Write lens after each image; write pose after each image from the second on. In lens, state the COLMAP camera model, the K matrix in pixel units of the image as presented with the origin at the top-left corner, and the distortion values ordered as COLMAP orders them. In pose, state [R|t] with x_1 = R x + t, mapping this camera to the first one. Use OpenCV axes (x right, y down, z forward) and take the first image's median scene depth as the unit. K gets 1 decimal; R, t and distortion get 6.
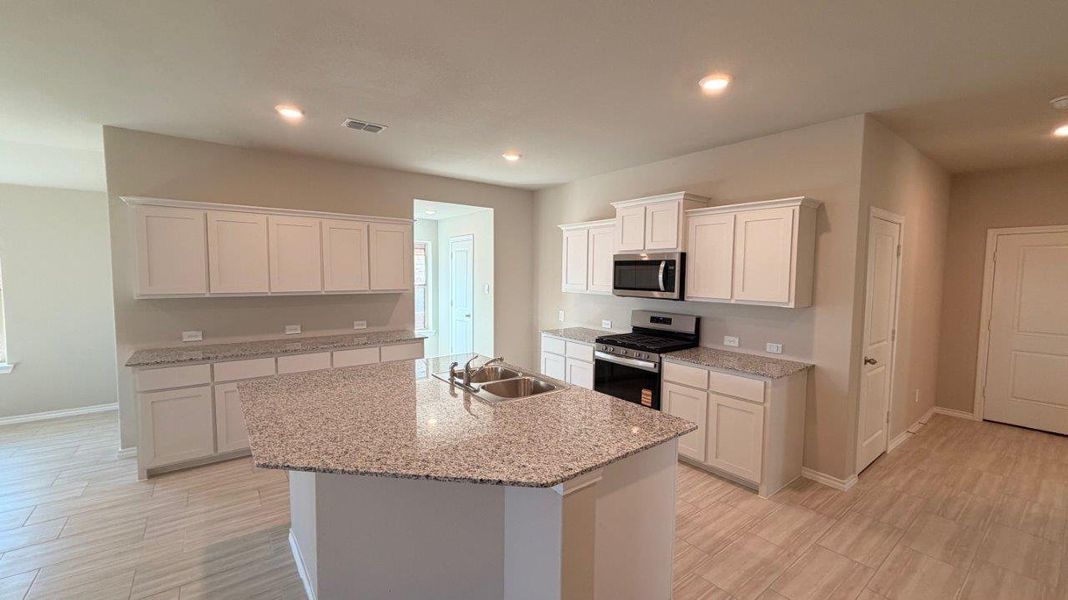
lens RADIAL K [[425.0, 0, 534.8], [0, 425.0, 302.0], [0, 0, 1]] dist [0.001983, 0.000143]
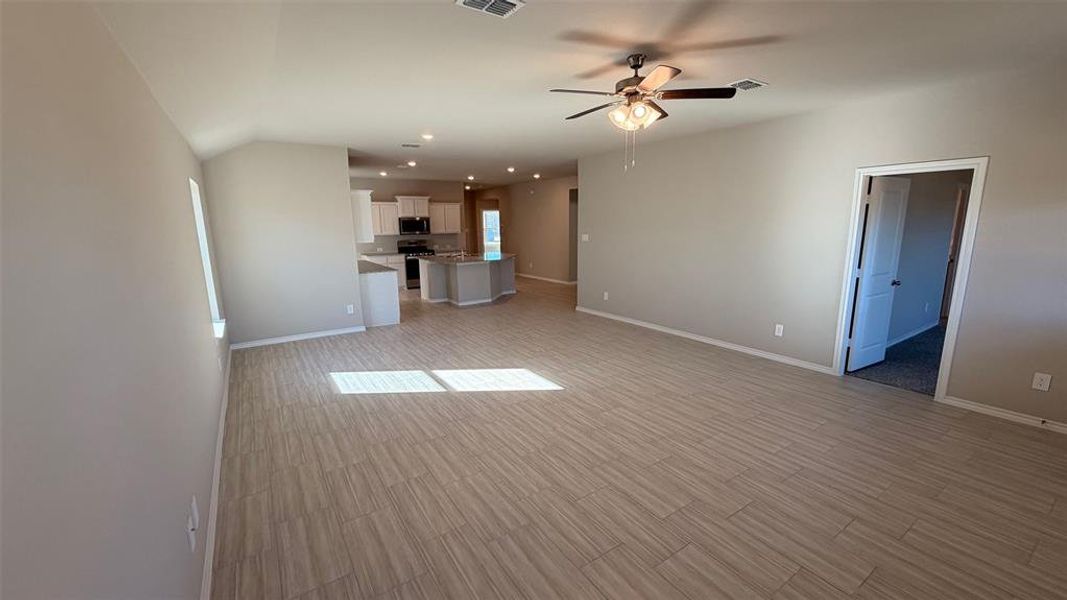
lens RADIAL K [[424.6, 0, 534.2], [0, 424.6, 300.4], [0, 0, 1]] dist [0.001983, 0.000143]
pose [[0.064526, -0.195513, 0.978576, -2.687340], [0.084972, 0.978135, 0.189822, -0.049508], [-0.994292, 0.070903, 0.079728, 0.066665]]
